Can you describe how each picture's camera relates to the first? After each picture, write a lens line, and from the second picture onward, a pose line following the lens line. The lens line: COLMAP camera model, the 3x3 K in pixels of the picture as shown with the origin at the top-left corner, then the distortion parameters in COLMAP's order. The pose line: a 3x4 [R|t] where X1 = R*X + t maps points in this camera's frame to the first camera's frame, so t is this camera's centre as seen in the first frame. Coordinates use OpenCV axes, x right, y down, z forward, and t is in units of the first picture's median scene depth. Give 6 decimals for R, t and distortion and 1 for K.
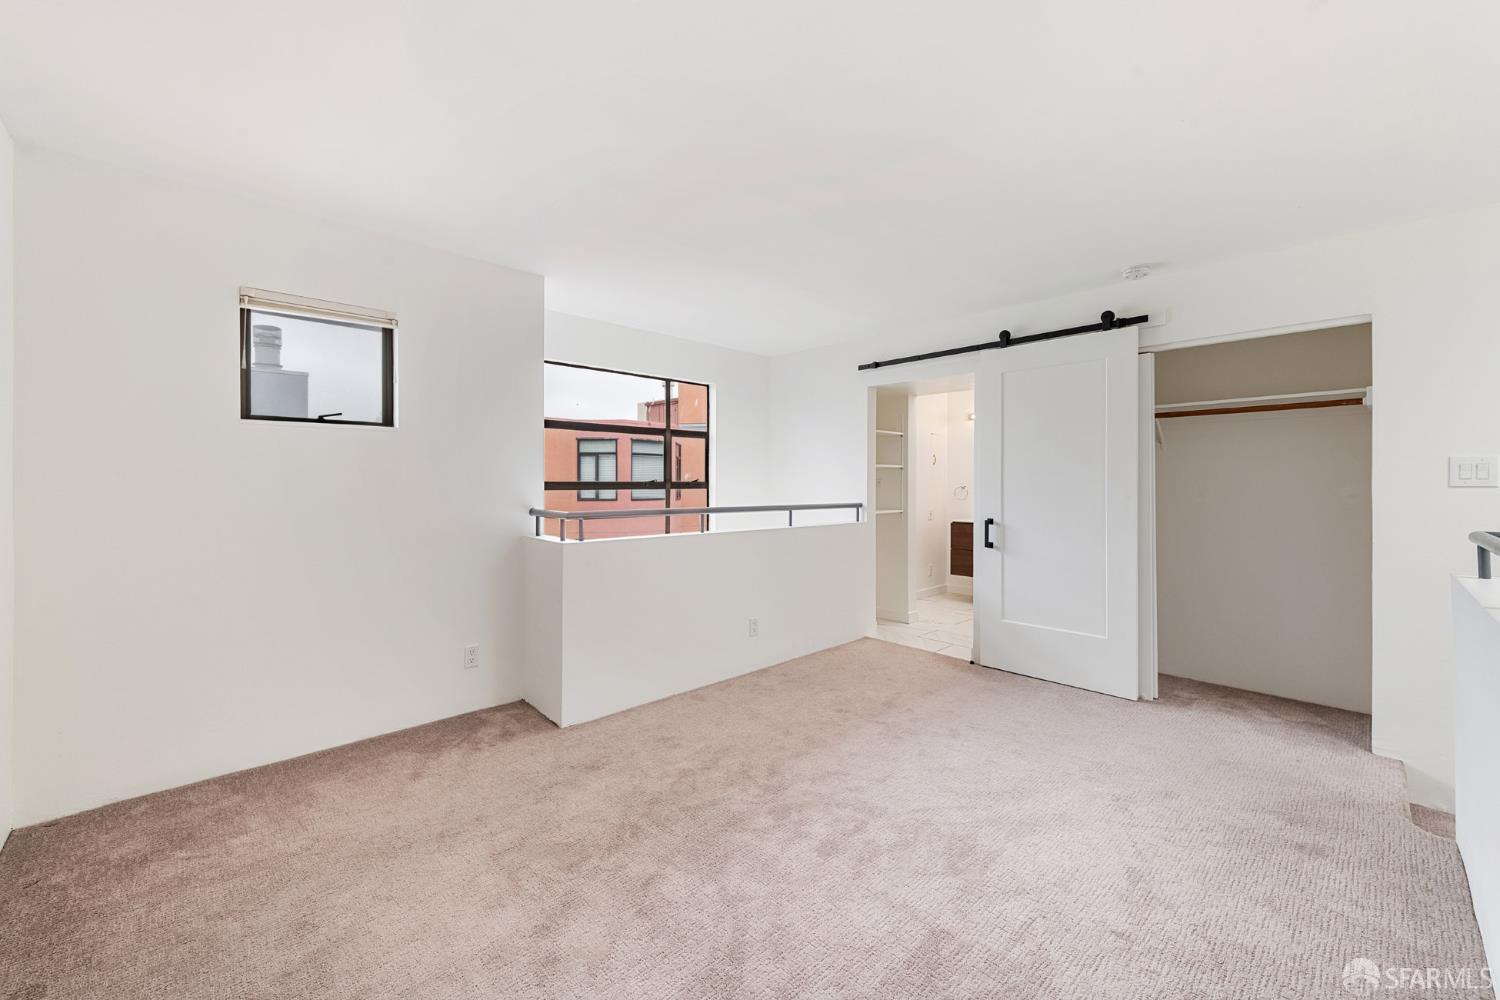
lens RADIAL K [[588.1, 0, 754.0], [0, 588.1, 490.9], [0, 0, 1]] dist [0.015330, -0.000014]
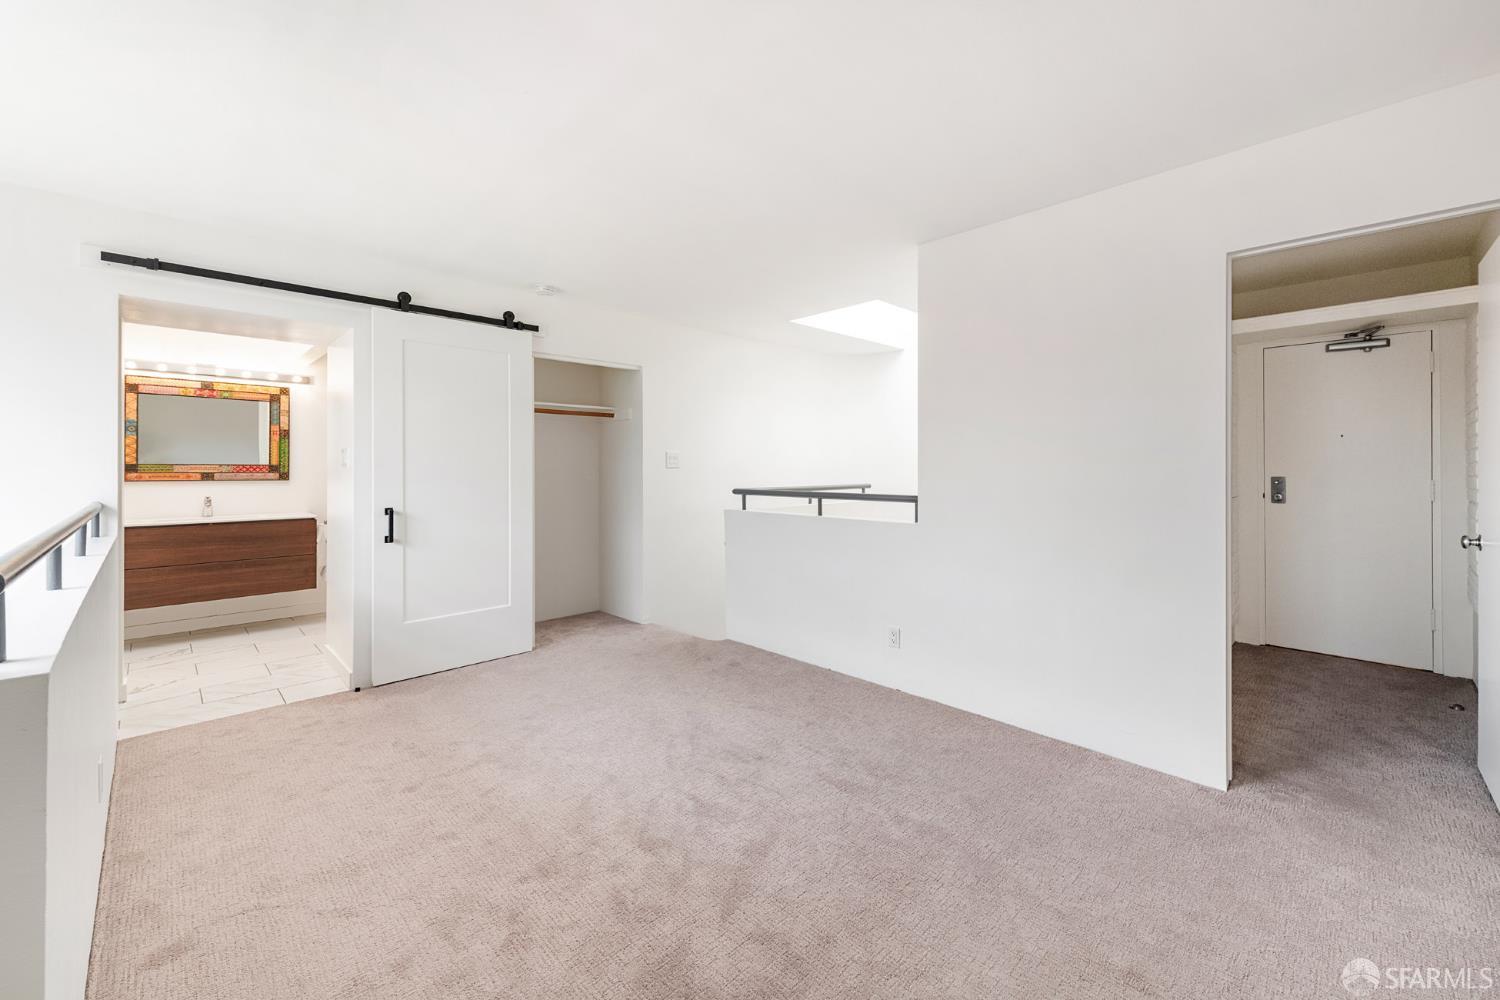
lens RADIAL K [[593.1, 0, 777.0], [0, 593.1, 464.7], [0, 0, 1]] dist [0.001159, 0.000142]
pose [[-0.029455, -0.001491, 0.999565, -0.584761], [0.010339, 0.999945, 0.001796, -0.013478], [-0.999513, 0.010388, -0.029438, 0.582315]]
